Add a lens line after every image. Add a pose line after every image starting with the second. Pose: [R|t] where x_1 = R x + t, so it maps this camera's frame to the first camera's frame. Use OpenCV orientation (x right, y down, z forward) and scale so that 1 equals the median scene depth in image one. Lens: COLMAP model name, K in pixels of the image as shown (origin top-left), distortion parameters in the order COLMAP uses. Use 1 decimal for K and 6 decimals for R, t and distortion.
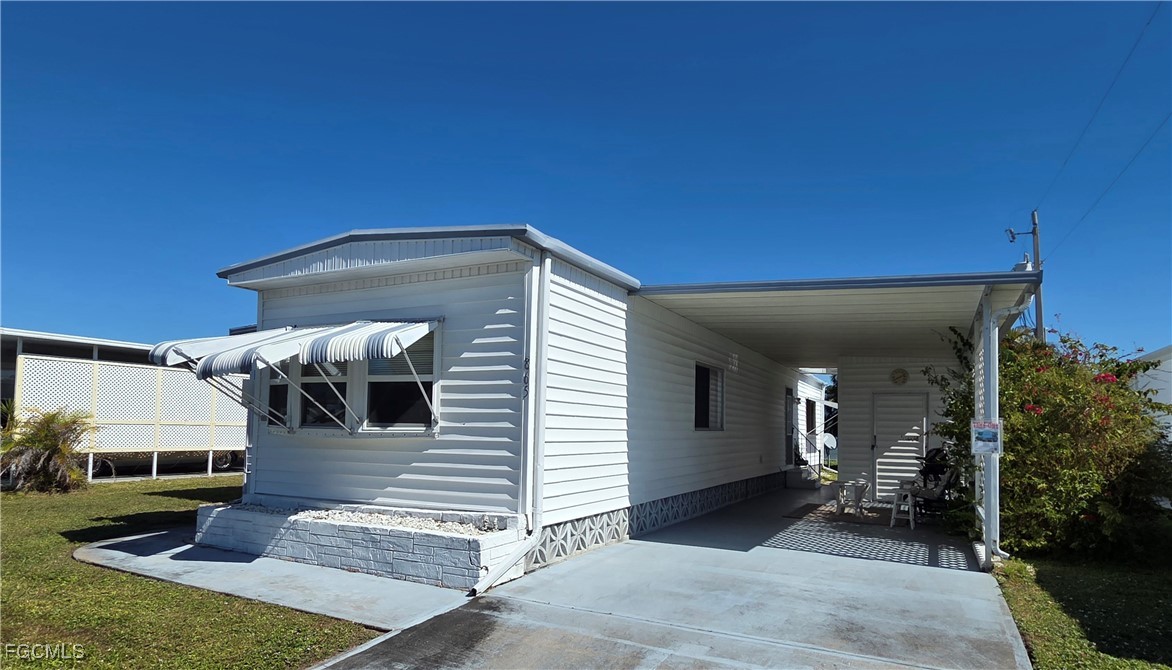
lens RADIAL K [[685.8, 0, 597.5], [0, 685.8, 398.3], [0, 0, 1]] dist [-0.006389, -0.000987]
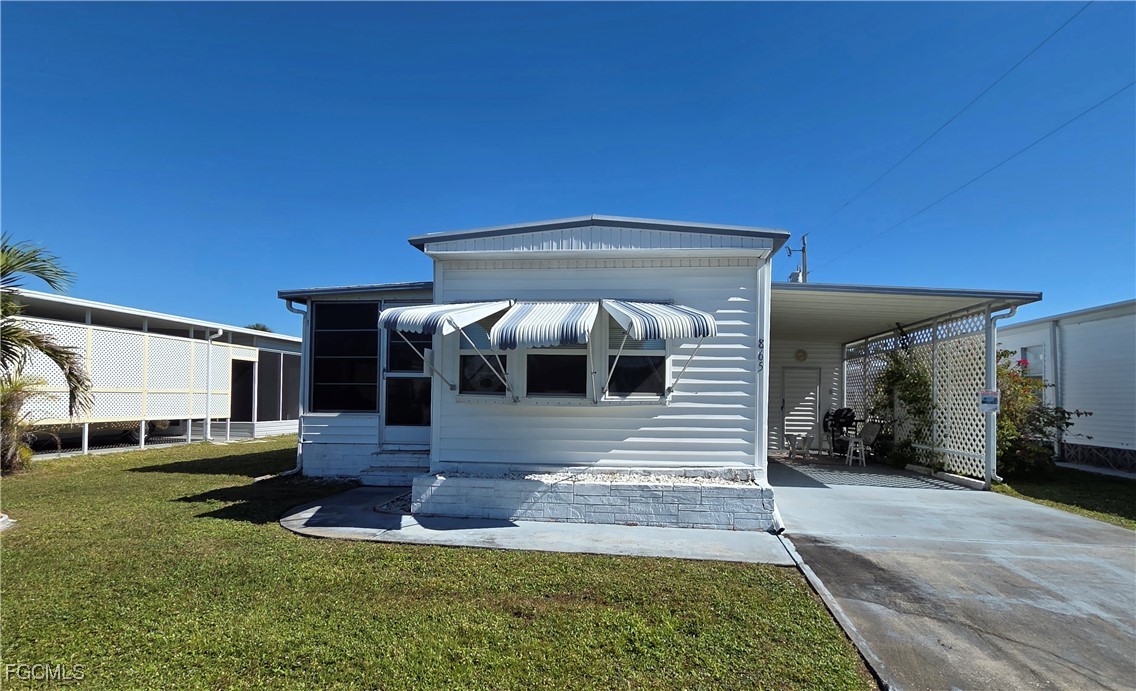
lens RADIAL K [[597.0, 0, 596.4], [0, 597.0, 386.0], [0, 0, 1]] dist [-0.004315, 0.000252]
pose [[0.930639, 0.001587, 0.365936, -0.697401], [-0.013789, 0.999433, 0.030733, -0.003883], [-0.365680, -0.033647, 0.930132, 0.108866]]
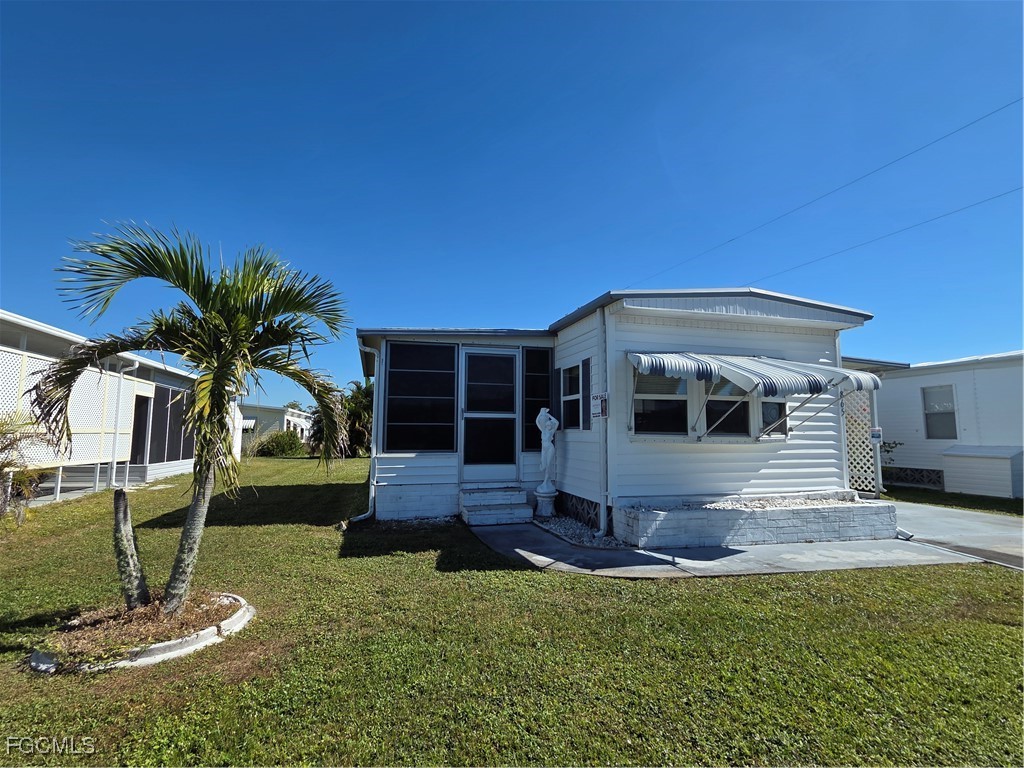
lens RADIAL K [[502.8, 0, 508.4], [0, 502.8, 380.6], [0, 0, 1]] dist [0.001164, -0.000052]
pose [[0.744537, 0.058548, 0.665008, -1.350746], [-0.024850, 0.997887, -0.060033, 0.006195], [-0.667118, 0.028171, 0.744419, 0.586792]]
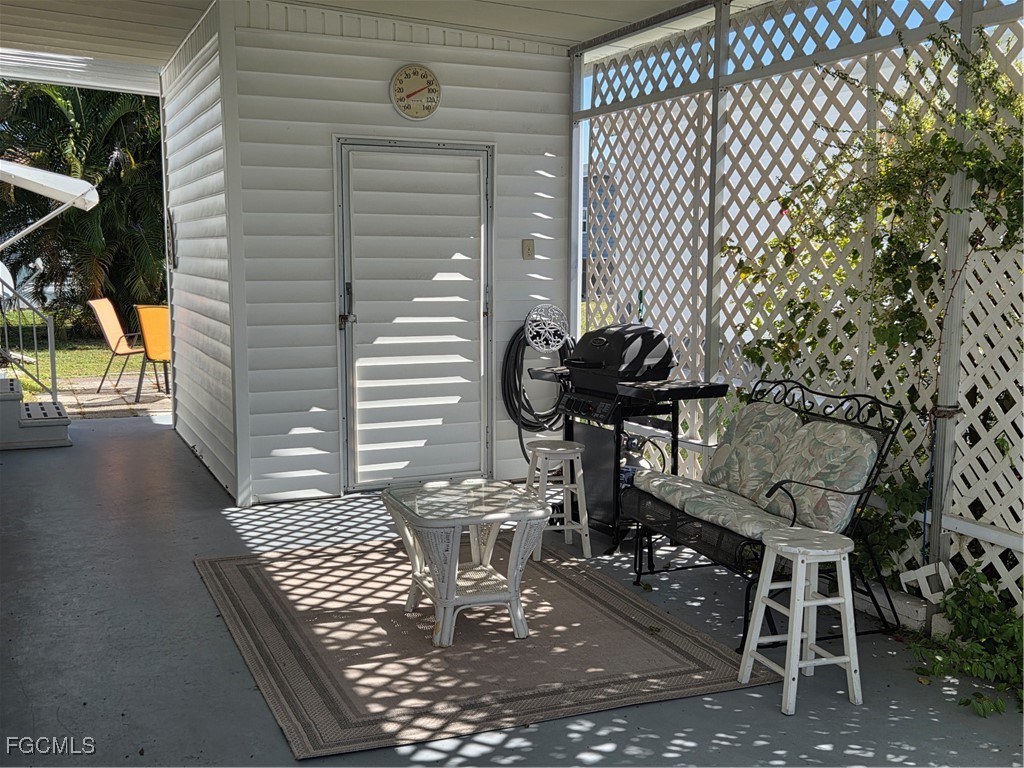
lens RADIAL K [[1105.1, 0, 510.0], [0, 1105.1, 384.6], [0, 0, 1]] dist [0.104982, 0.000000]
pose [[0.614474, -0.122660, 0.779344, 0.113338], [-0.034359, 0.982742, 0.181763, 0.012577], [-0.788189, -0.138466, 0.599654, 1.248342]]
